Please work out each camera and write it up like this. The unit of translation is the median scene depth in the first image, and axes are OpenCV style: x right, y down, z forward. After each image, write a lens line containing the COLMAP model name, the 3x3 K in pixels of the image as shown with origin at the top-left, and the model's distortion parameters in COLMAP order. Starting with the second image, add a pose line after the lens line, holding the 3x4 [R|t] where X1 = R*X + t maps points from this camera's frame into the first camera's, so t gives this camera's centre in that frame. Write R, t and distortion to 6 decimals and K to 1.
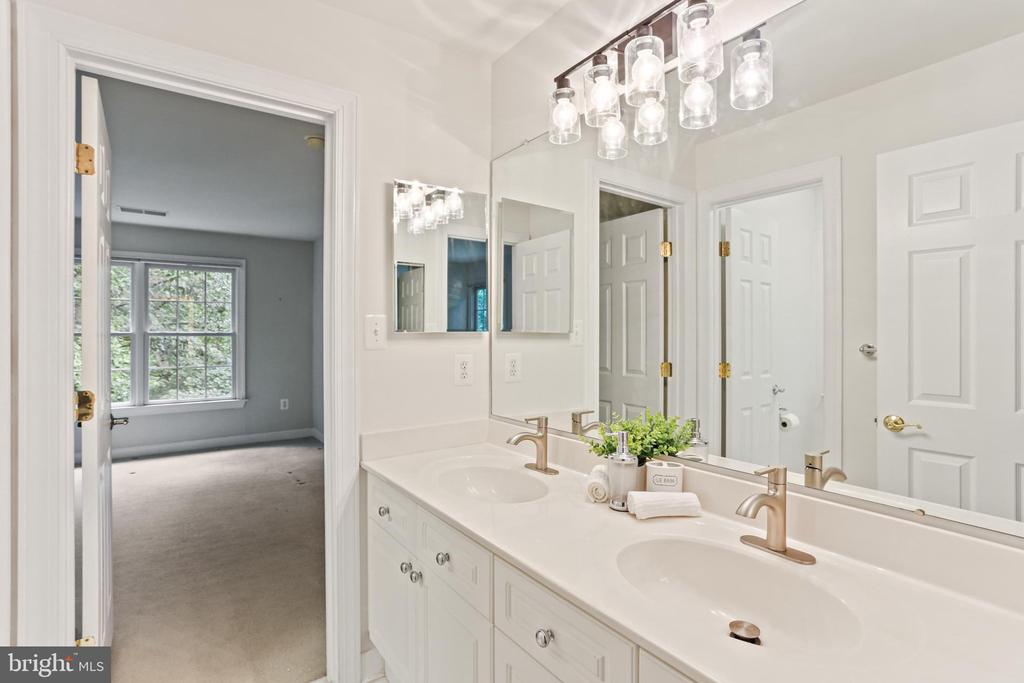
lens RADIAL K [[501.8, 0, 517.4], [0, 501.8, 334.9], [0, 0, 1]] dist [-0.003719, 0.000687]
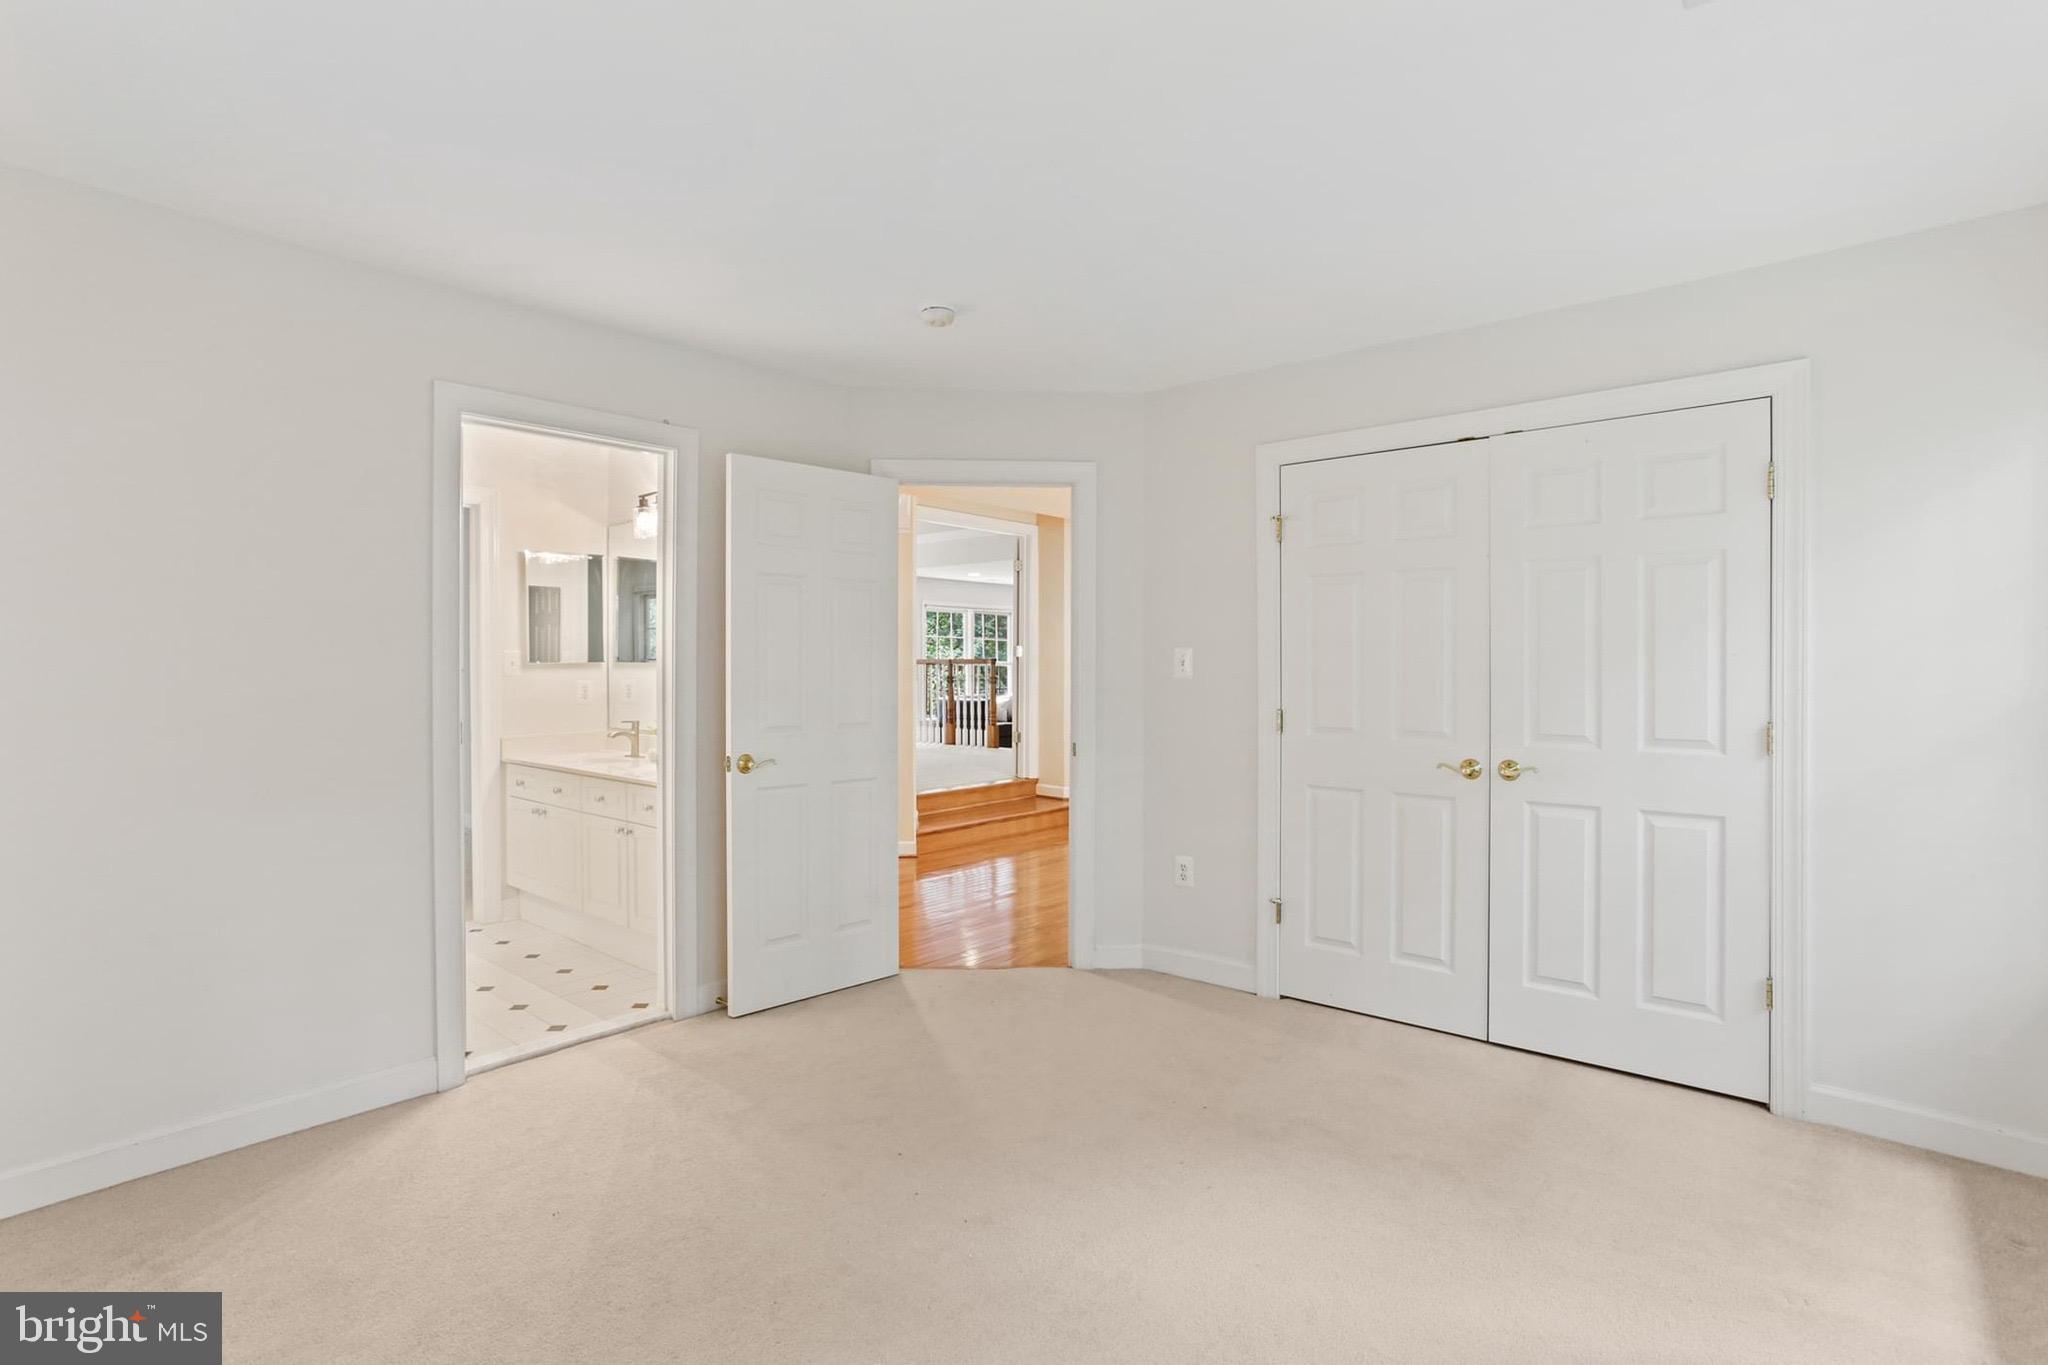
lens RADIAL K [[1003.6, 0, 1009.8], [0, 1003.6, 684.0], [0, 0, 1]] dist [-0.003719, 0.000687]
pose [[0.978791, -0.005720, 0.204782, 0.515736], [0.001320, 0.999765, 0.021615, -0.007591], [-0.204858, -0.020886, 0.978569, -2.070269]]
